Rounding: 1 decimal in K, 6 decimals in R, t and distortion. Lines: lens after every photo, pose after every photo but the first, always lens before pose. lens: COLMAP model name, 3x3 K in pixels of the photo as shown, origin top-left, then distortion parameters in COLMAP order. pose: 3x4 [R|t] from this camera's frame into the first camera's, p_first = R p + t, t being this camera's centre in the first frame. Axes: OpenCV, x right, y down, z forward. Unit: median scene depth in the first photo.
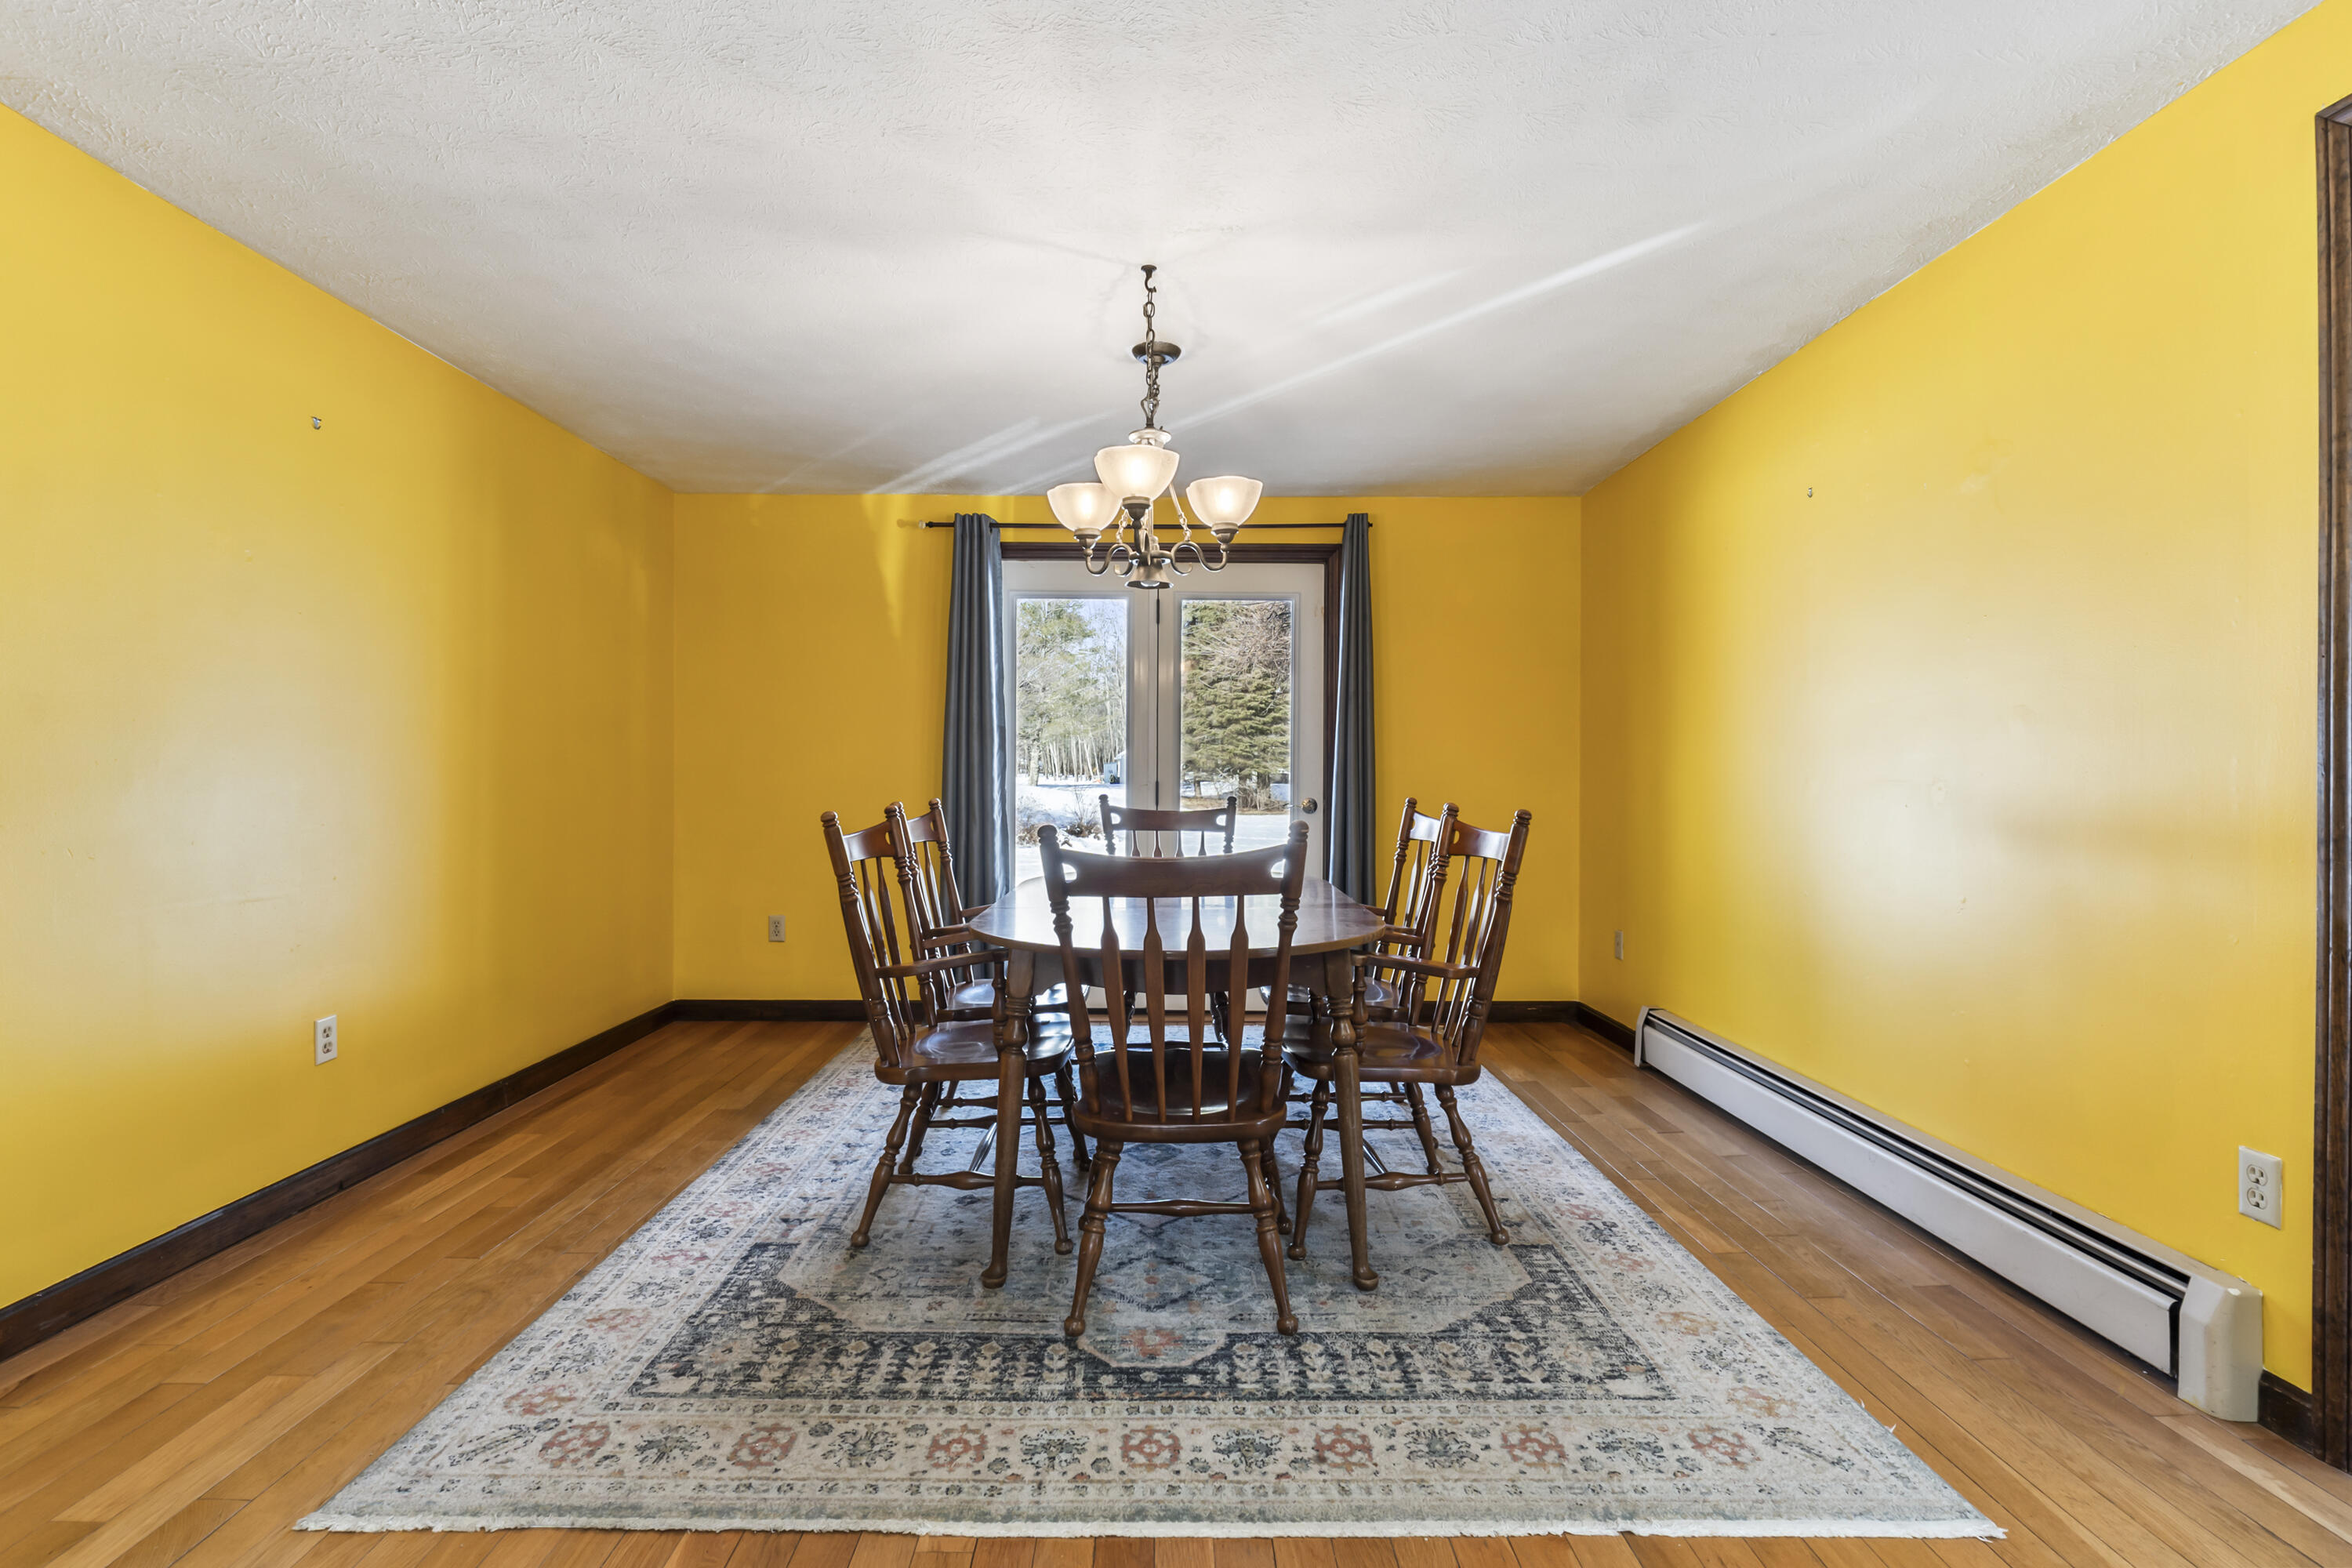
lens RADIAL K [[1105.0, 0, 1164.4], [0, 1105.0, 784.6], [0, 0, 1]] dist [0.005409, 0.000580]
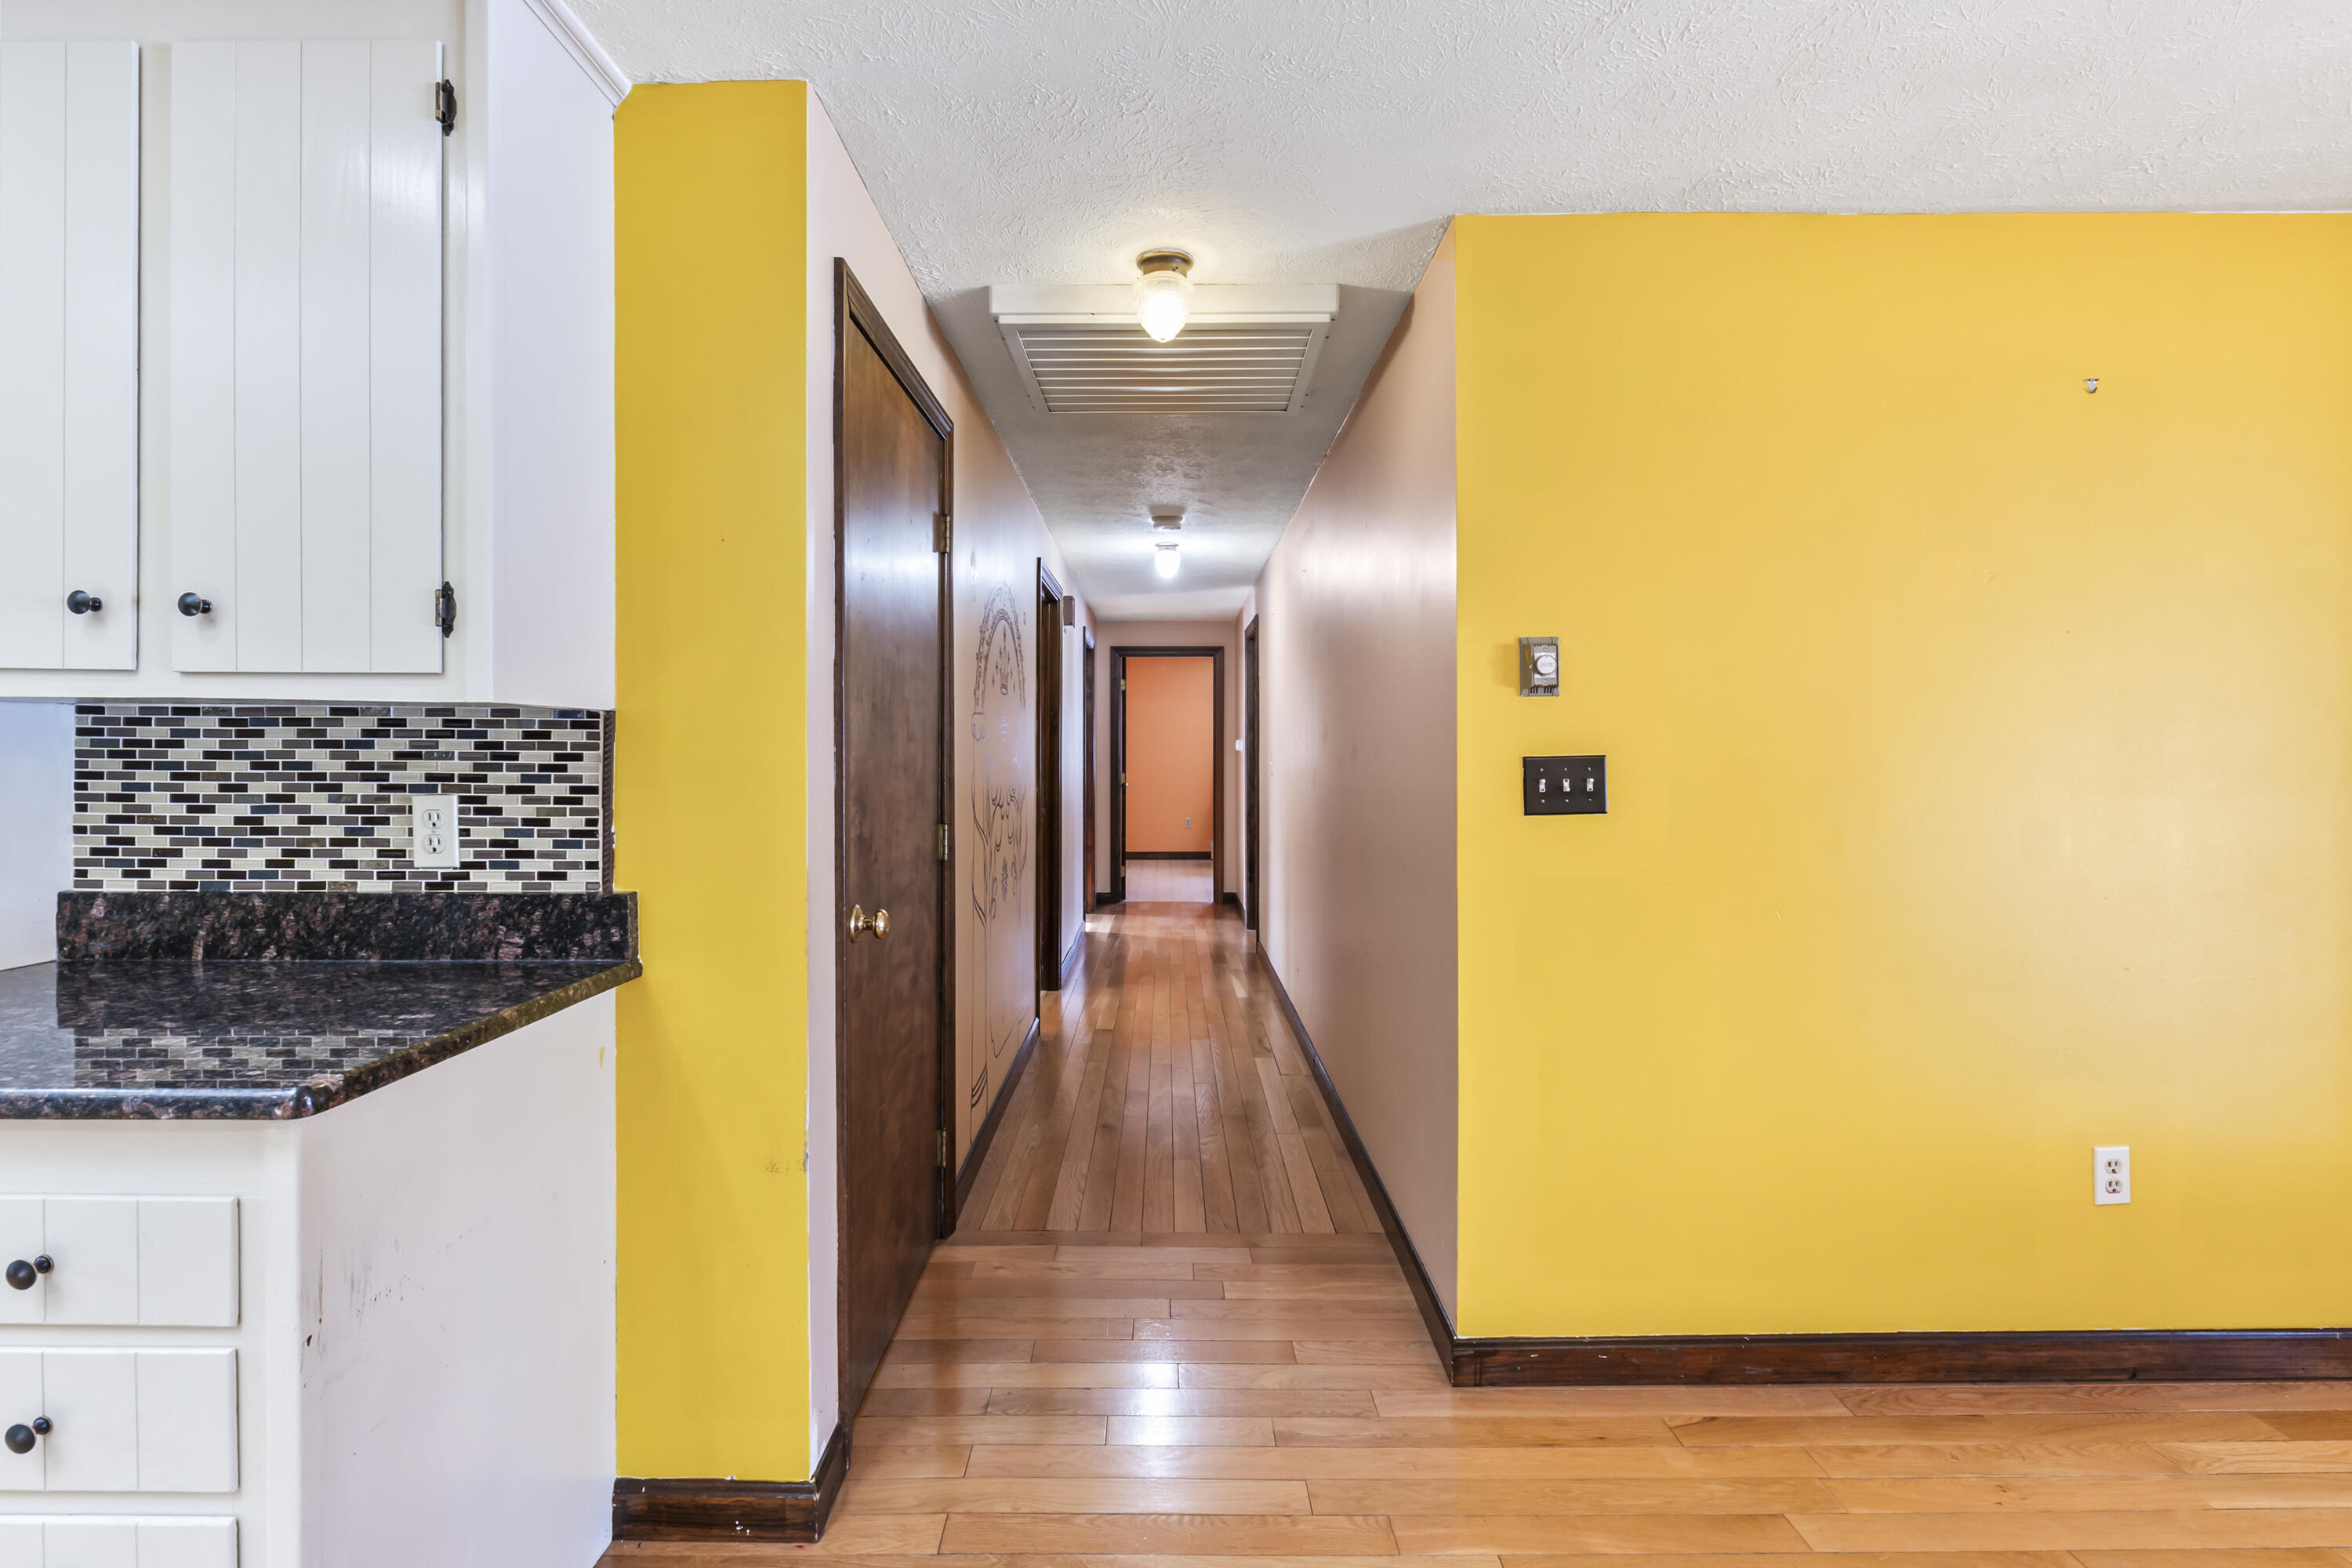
lens RADIAL K [[1033.8, 0, 1174.7], [0, 1033.8, 776.4], [0, 0, 1]] dist [-0.000108, -0.000117]
pose [[0.001583, 0.004552, -0.999988, -0.032696], [0.000094, 0.999990, 0.004552, -0.048696], [0.999999, -0.000101, 0.001583, 0.317353]]
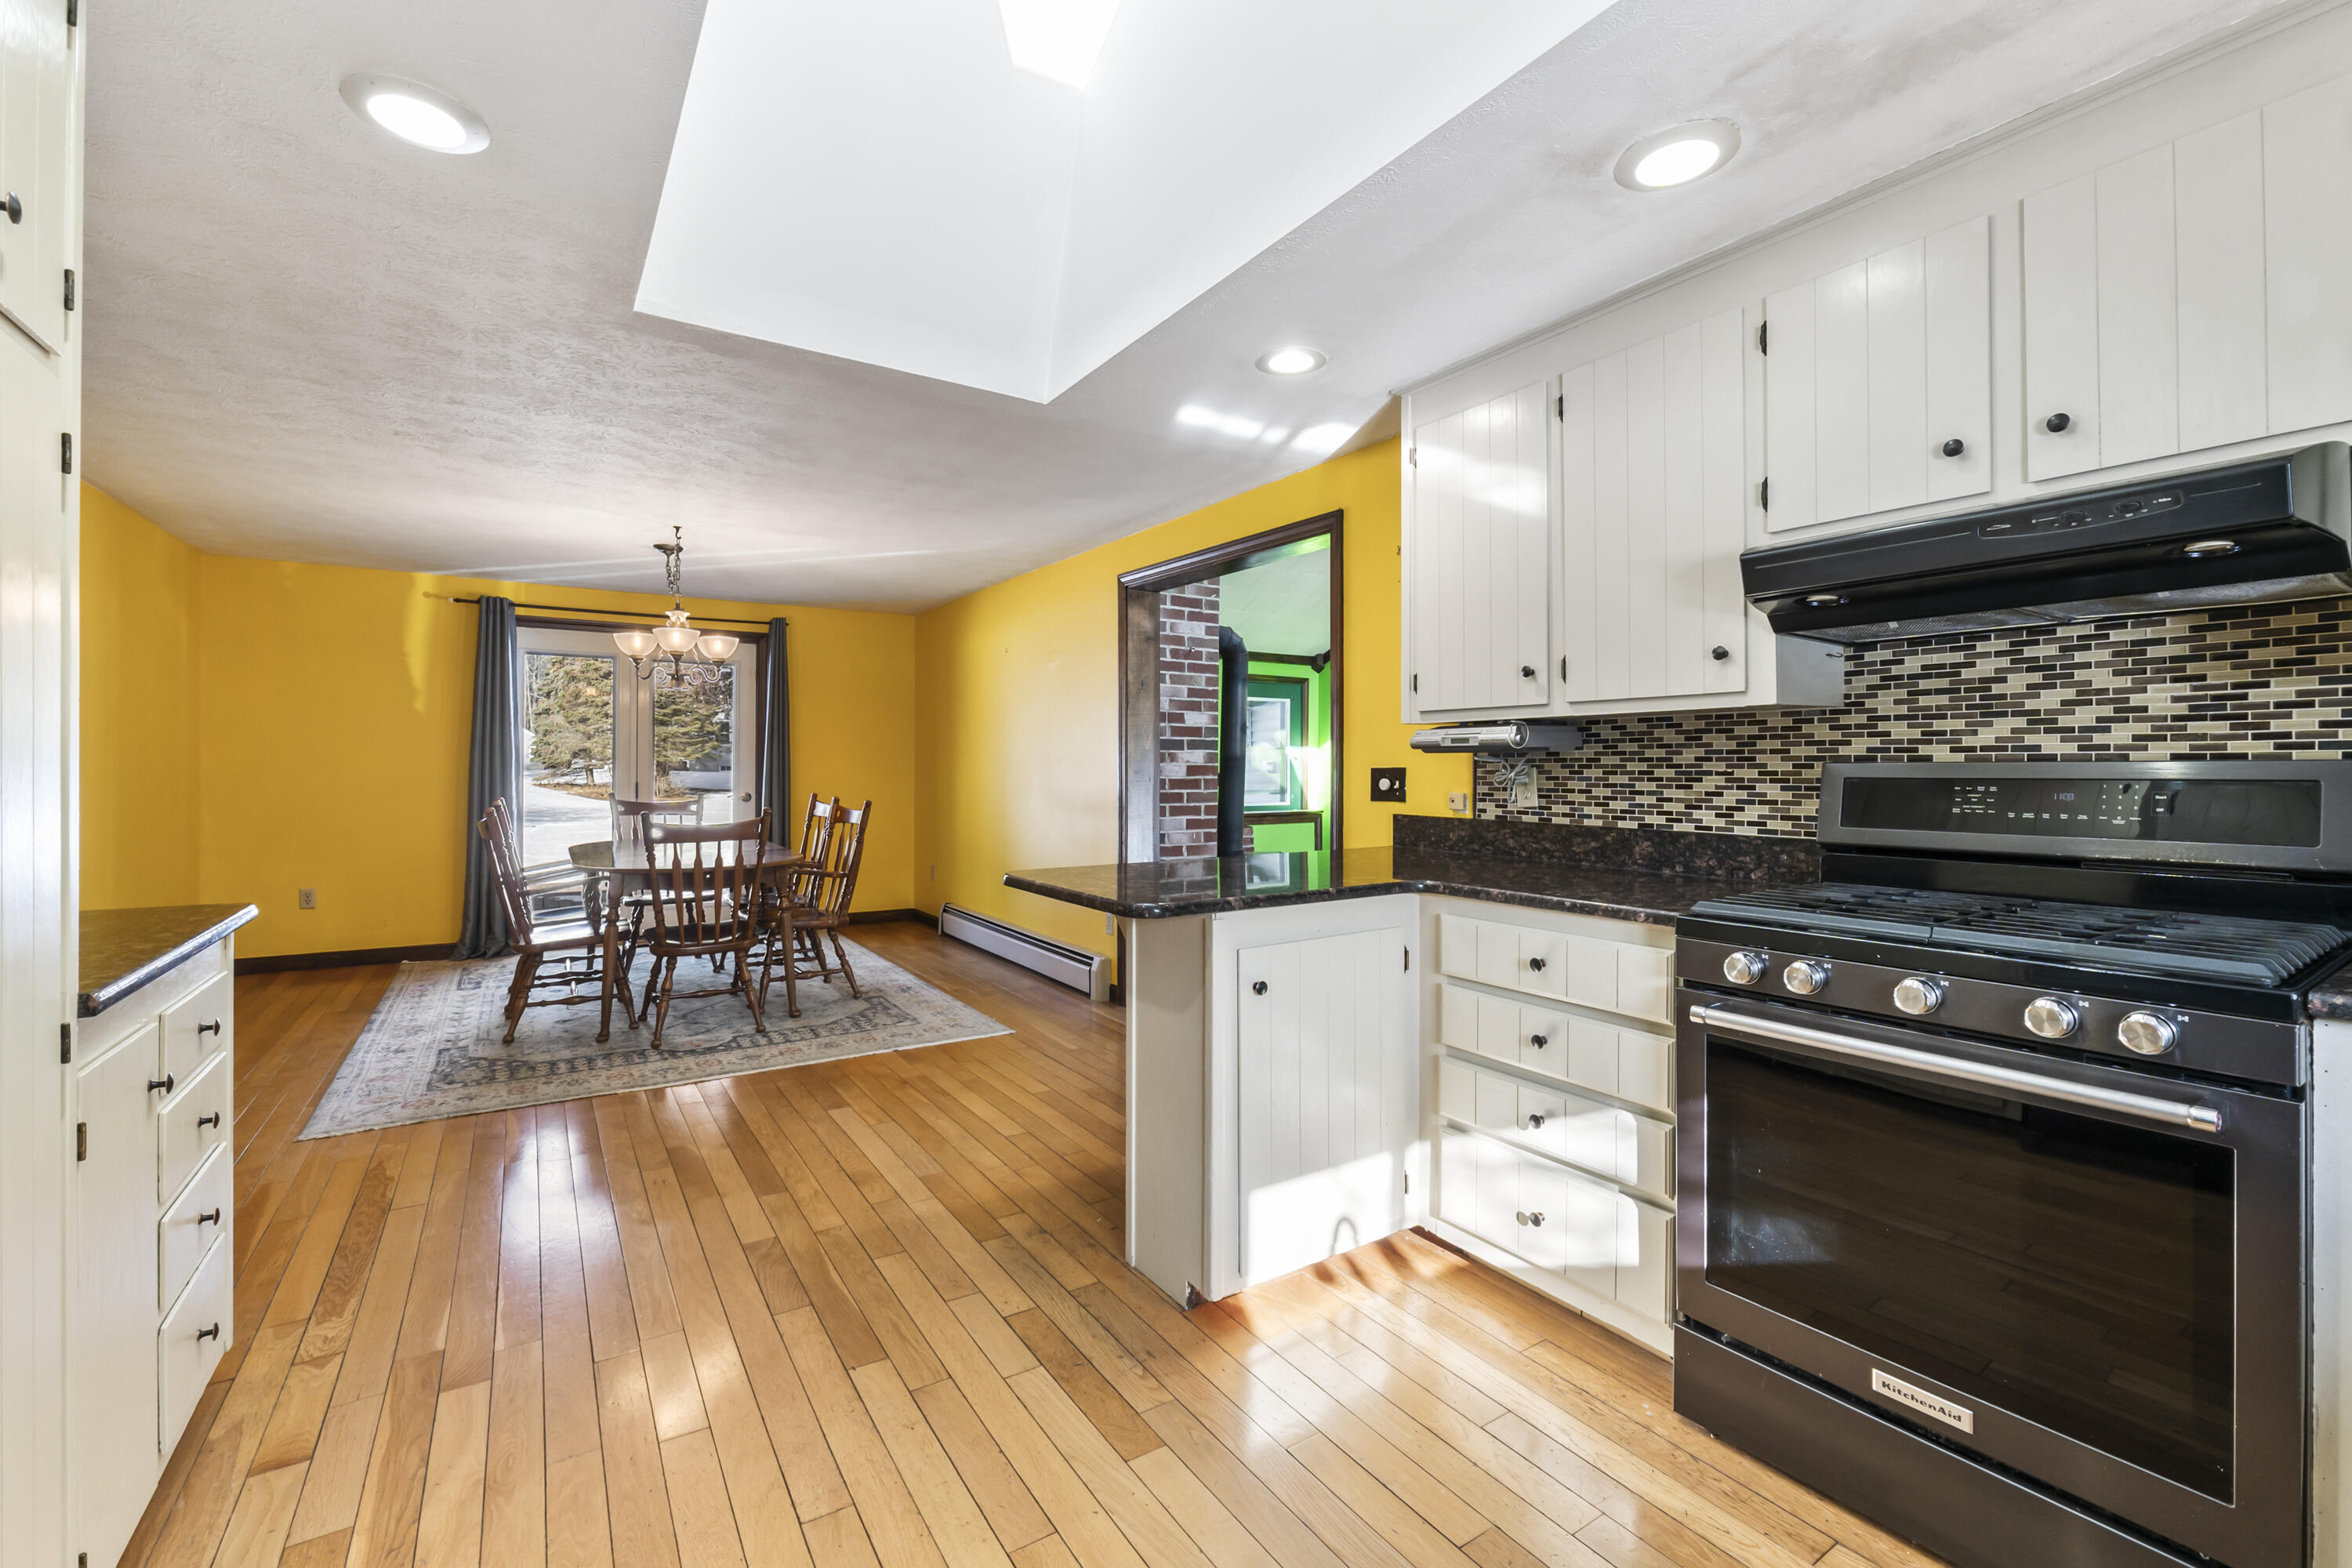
lens RADIAL K [[988.2, 0, 1177.8], [0, 988.2, 767.7], [0, 0, 1]] dist [-0.011457, -0.000455]
pose [[0.836789, 0.000476, 0.547525, -0.273898], [0.000315, 0.999999, -0.001349, -0.045852], [-0.547525, 0.001302, 0.836789, -1.136313]]
